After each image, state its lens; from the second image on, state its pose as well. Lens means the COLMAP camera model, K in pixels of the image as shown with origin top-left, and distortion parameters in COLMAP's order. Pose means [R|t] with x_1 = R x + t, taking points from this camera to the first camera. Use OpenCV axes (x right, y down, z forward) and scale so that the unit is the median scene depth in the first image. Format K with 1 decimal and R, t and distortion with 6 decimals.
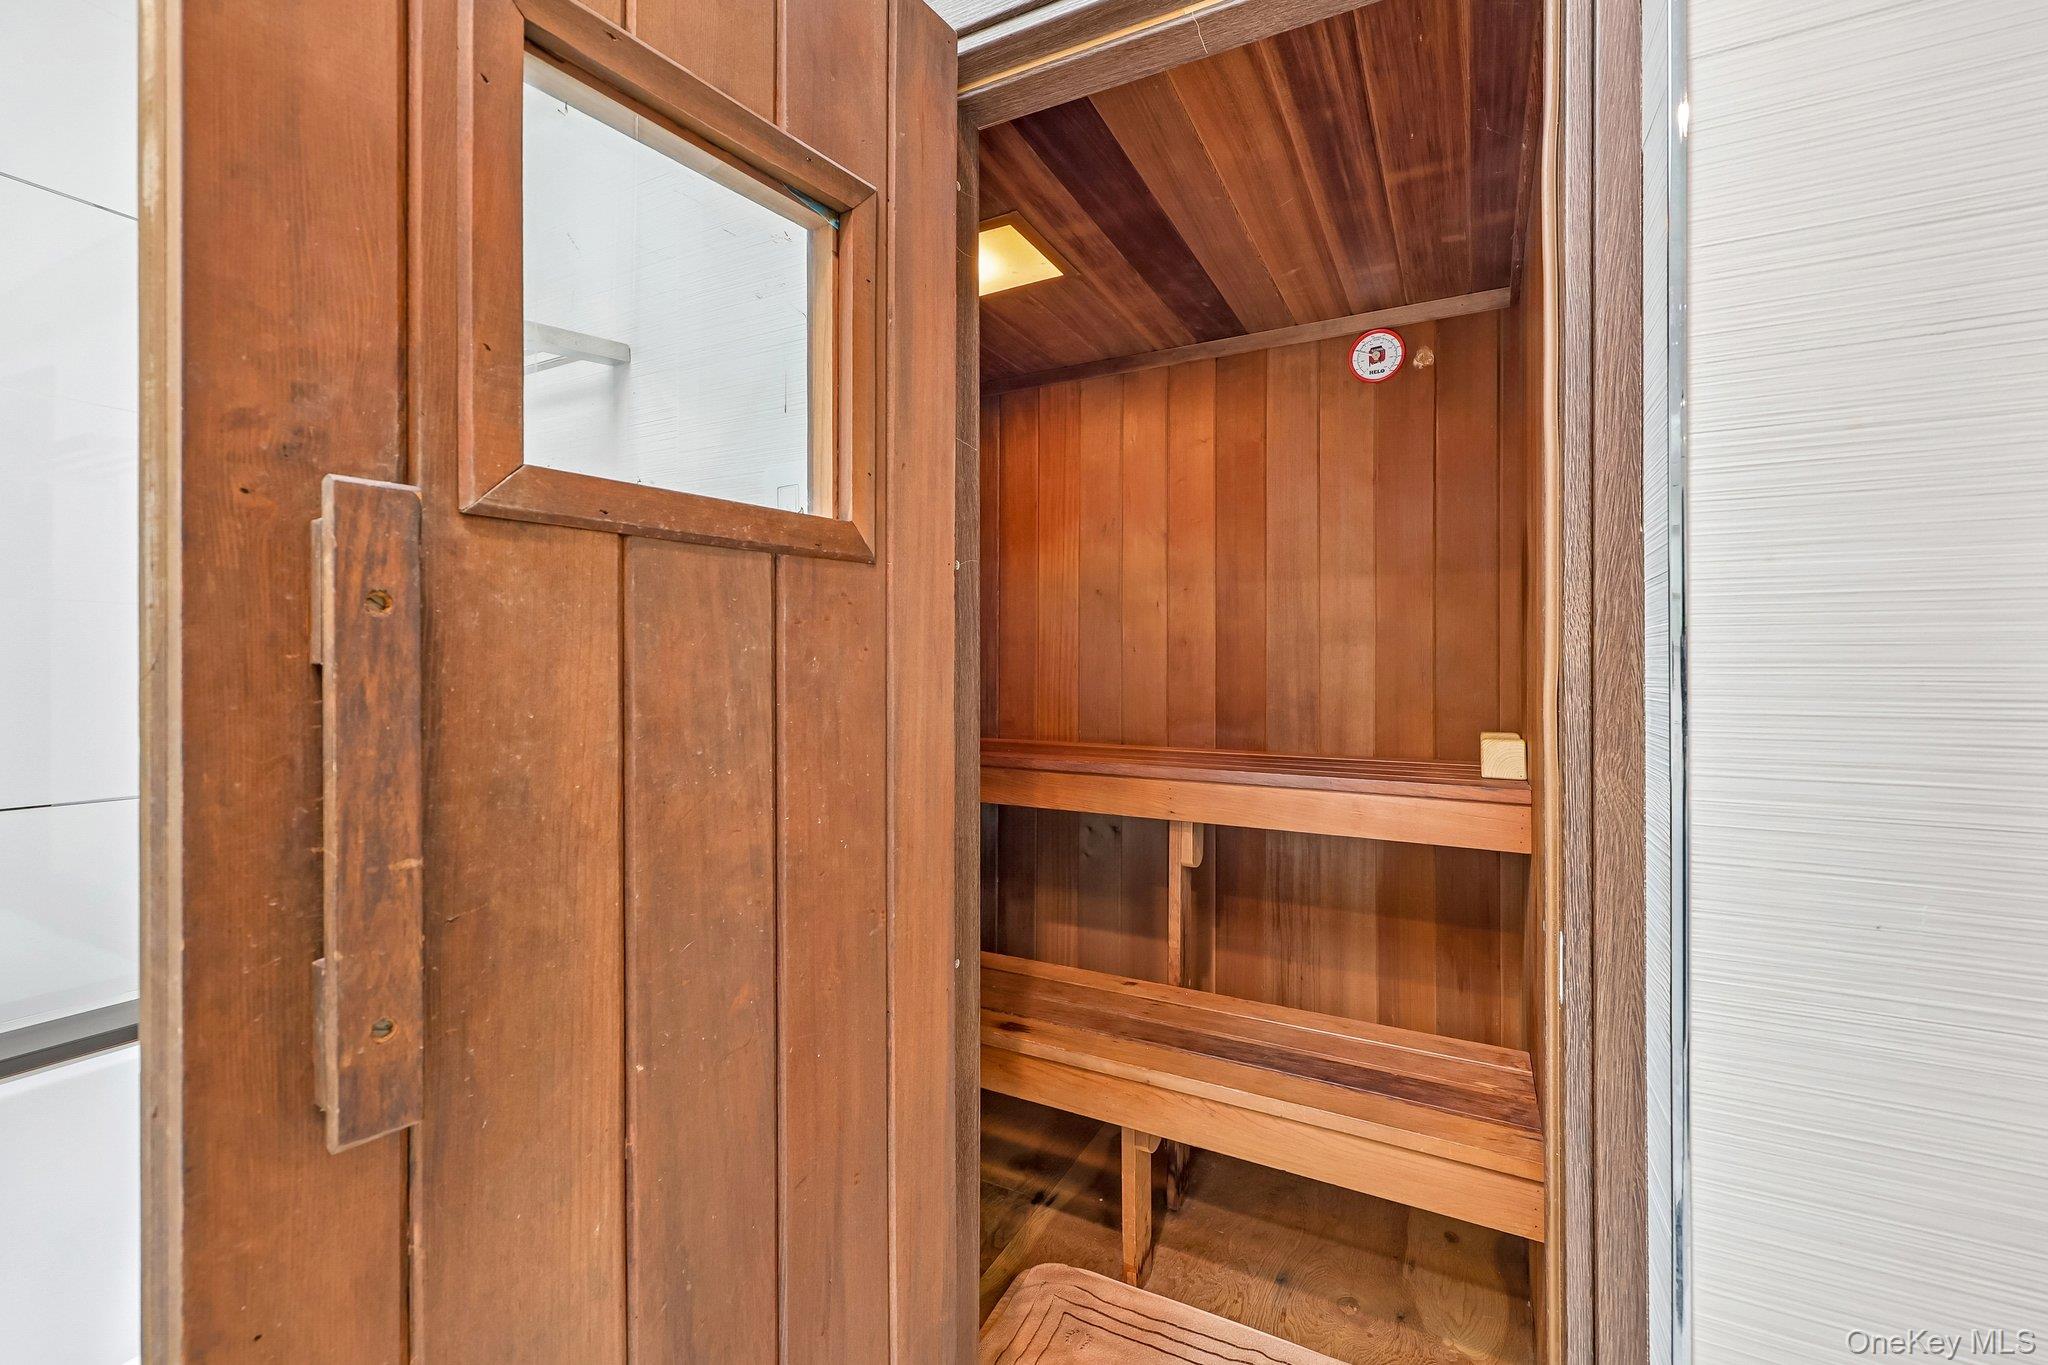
lens RADIAL K [[844.1, 0, 1017.6], [0, 844.1, 656.4], [0, 0, 1]] dist [-0.001062, -0.000010]
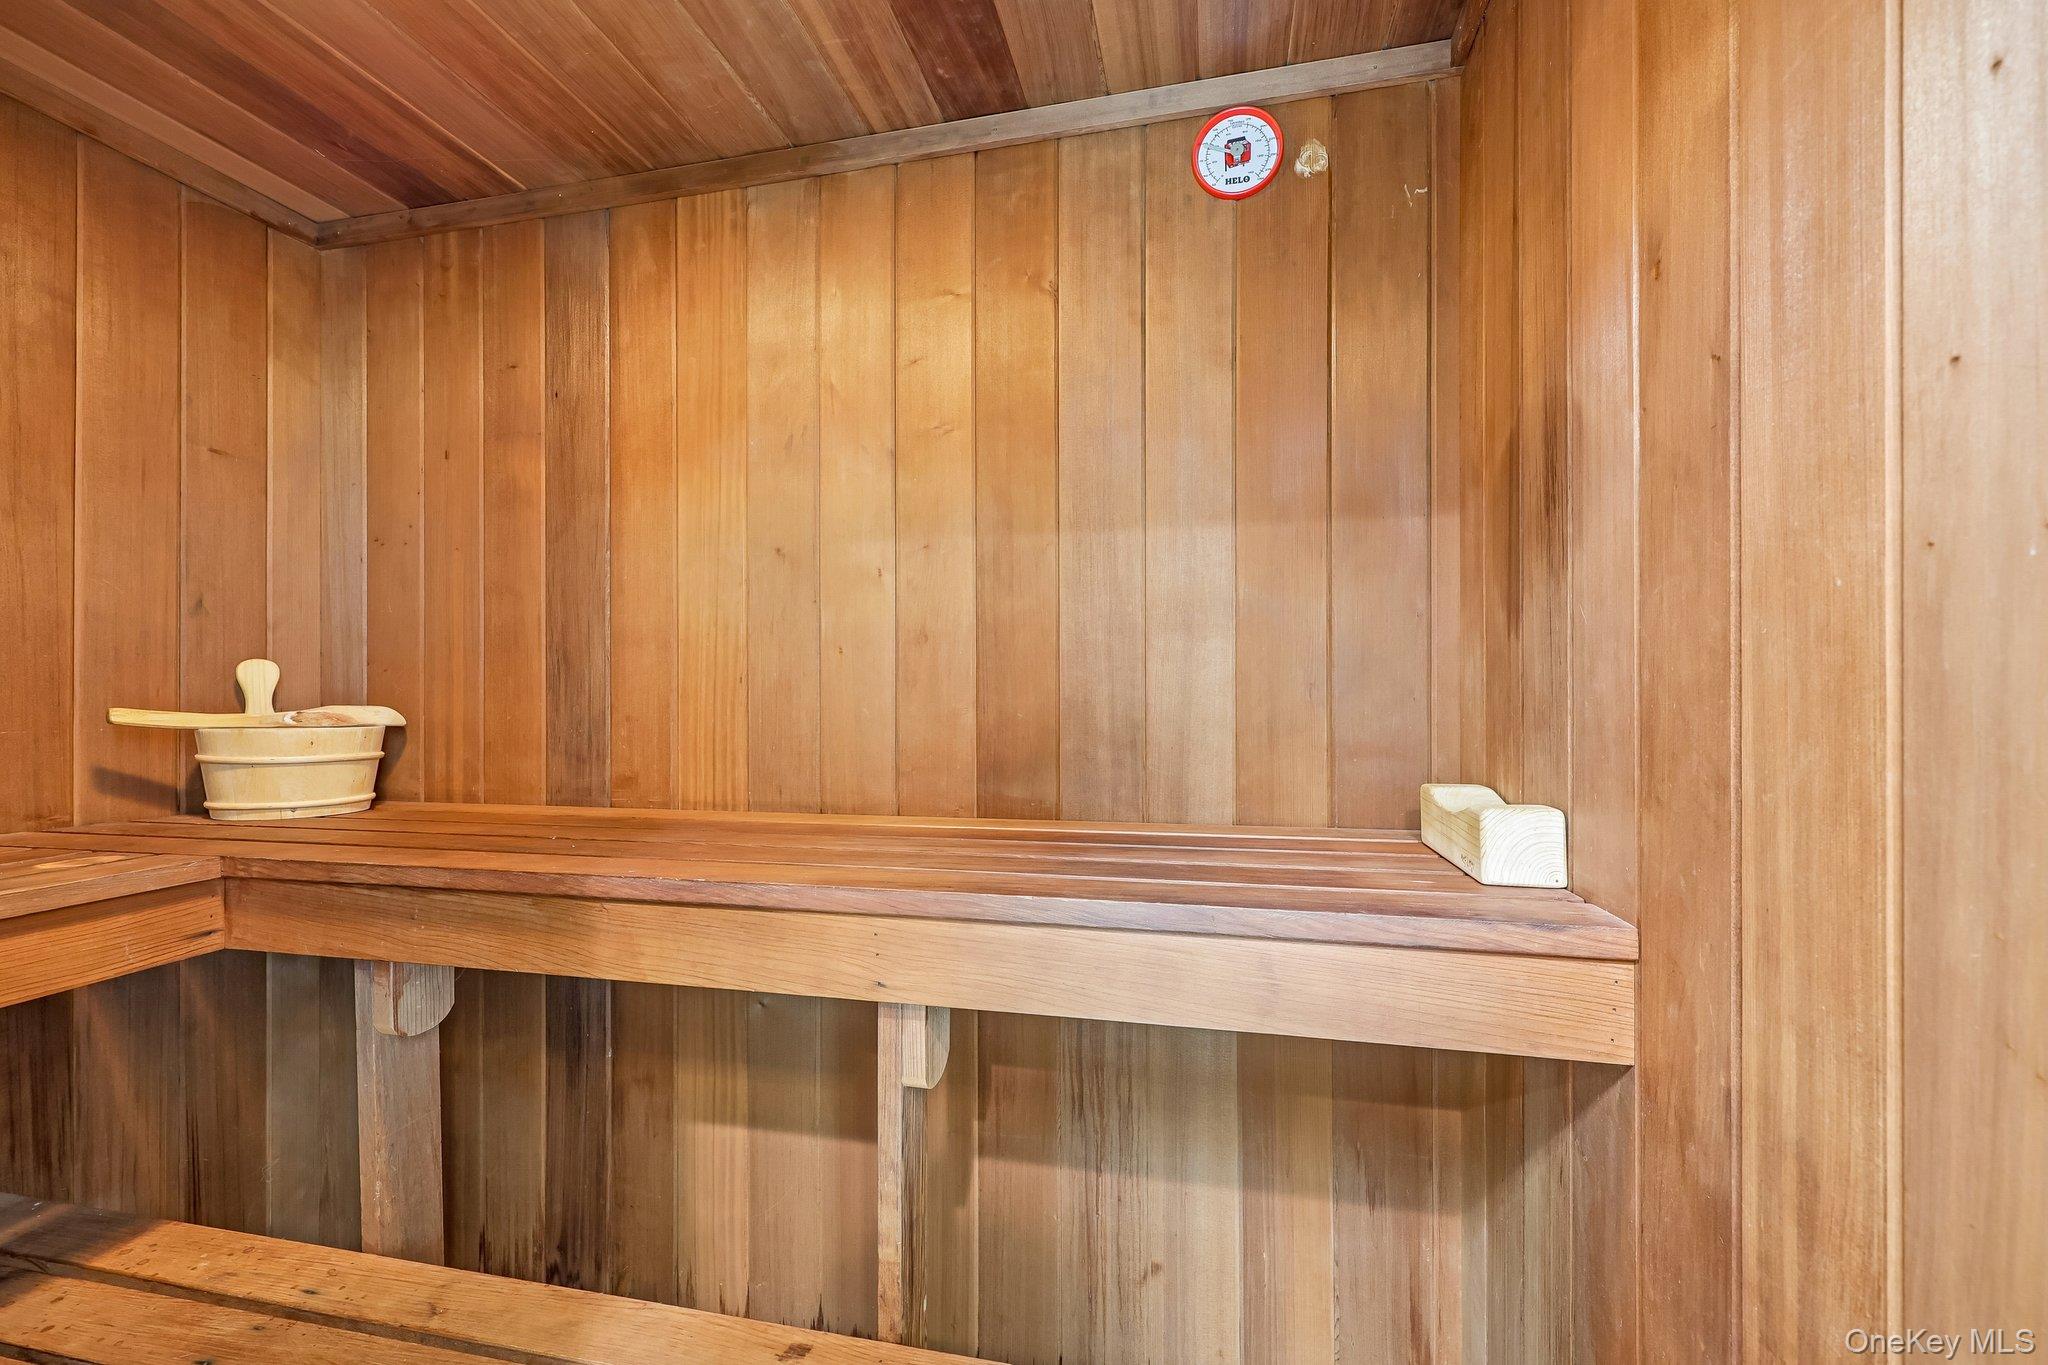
lens RADIAL K [[841.9, 0, 1024.0], [0, 841.9, 682.5], [0, 0, 1]] dist [0.000004, 0.000001]
pose [[0.961469, -0.003495, 0.274892, 0.110135], [0.004364, 0.999987, -0.002549, 0.017585], [-0.274880, 0.003651, 0.961472, 0.447011]]
